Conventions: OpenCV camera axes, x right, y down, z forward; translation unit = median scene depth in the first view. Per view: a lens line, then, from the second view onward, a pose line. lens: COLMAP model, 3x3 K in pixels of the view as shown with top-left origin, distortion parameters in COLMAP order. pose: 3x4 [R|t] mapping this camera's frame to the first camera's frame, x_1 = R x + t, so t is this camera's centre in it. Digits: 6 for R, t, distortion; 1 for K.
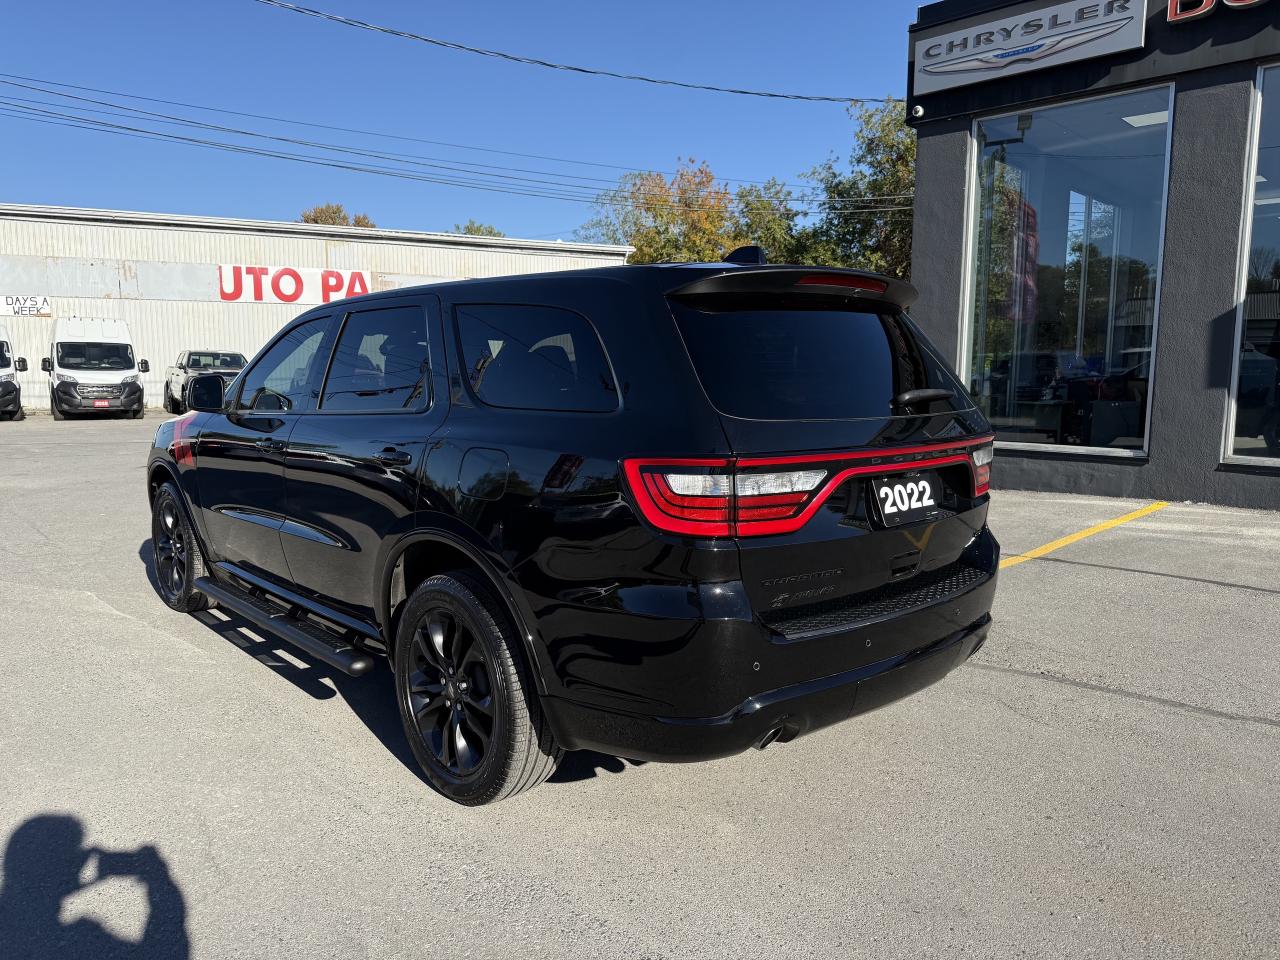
lens RADIAL K [[909.1, 0, 647.7], [0, 909.1, 476.3], [0, 0, 1]] dist [0.002223, -0.005239]
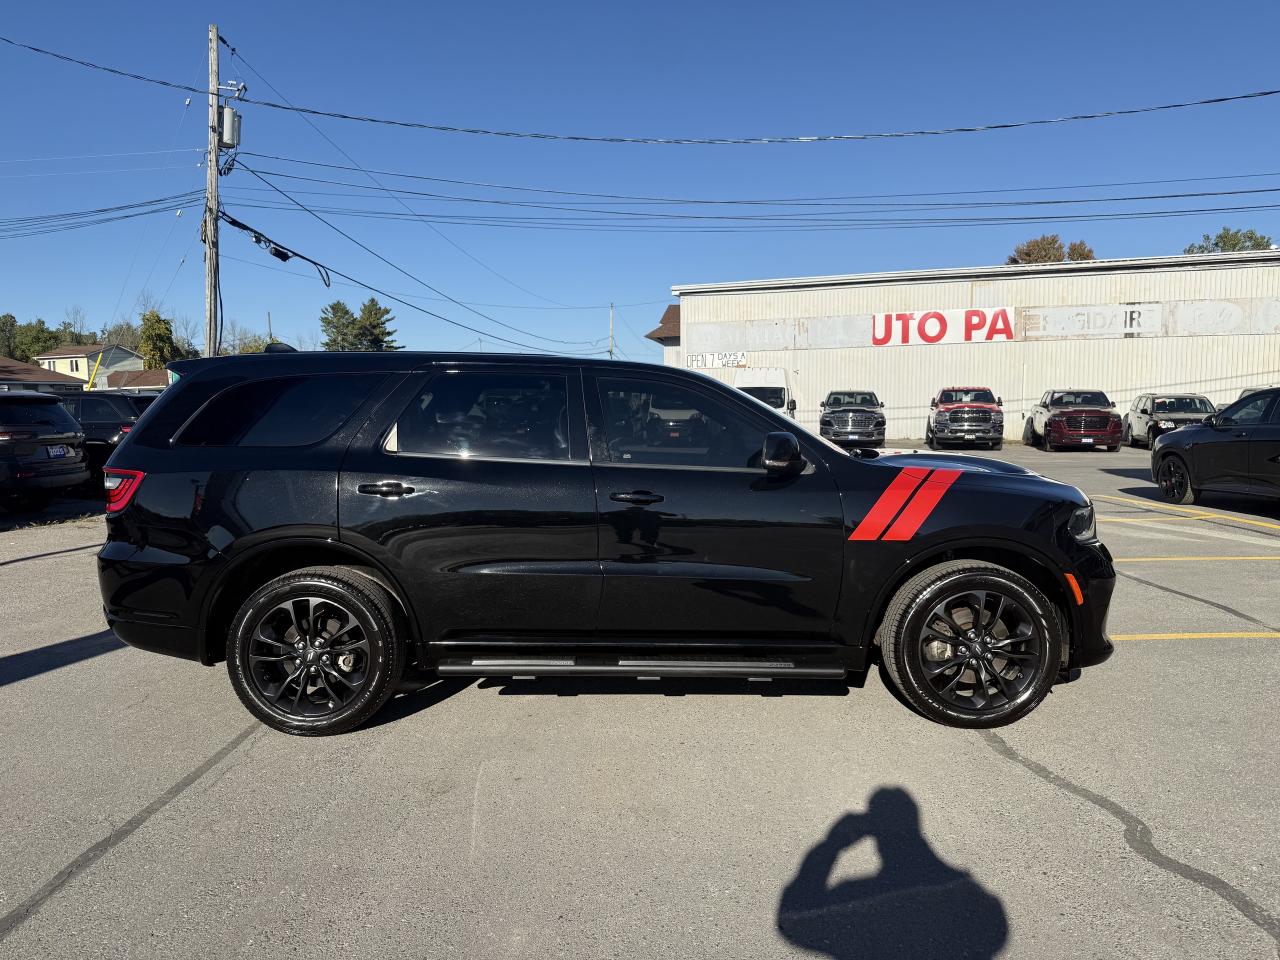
lens RADIAL K [[905.5, 0, 637.2], [0, 905.5, 478.1], [0, 0, 1]] dist [0.004153, -0.003718]
pose [[0.707107, 0.041287, -0.705900, 0.127978], [-0.064330, 0.997910, -0.006073, -0.001740], [0.704175, 0.049705, 0.708285, -0.003700]]
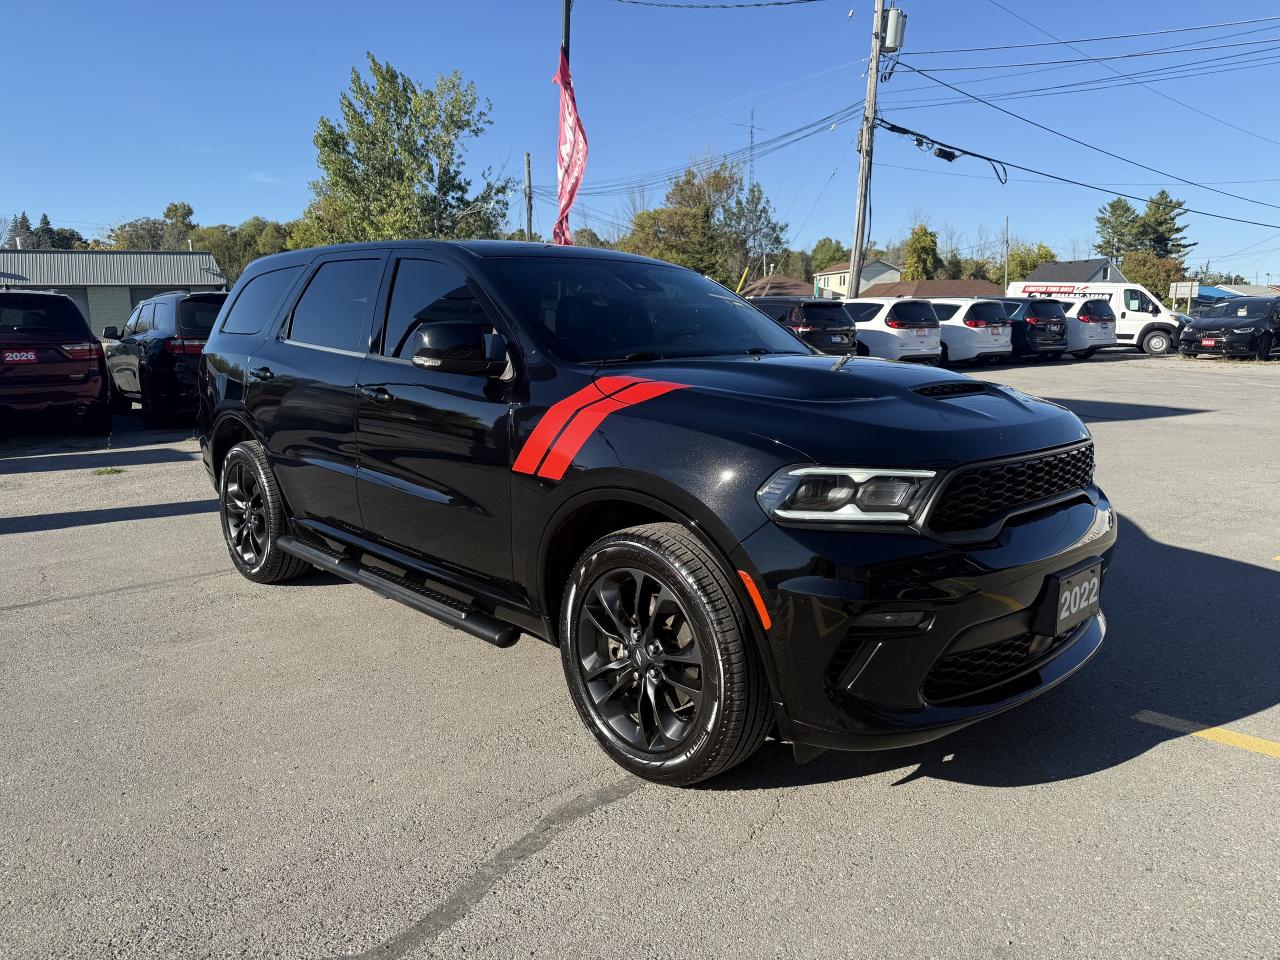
lens RADIAL K [[909.1, 0, 647.7], [0, 909.1, 476.3], [0, 0, 1]] dist [0.002223, -0.005239]
pose [[-0.019379, 0.157115, -0.987390, 0.152924], [-0.101561, 0.982158, 0.158275, -0.011895], [0.994641, 0.103348, -0.003077, 0.128872]]
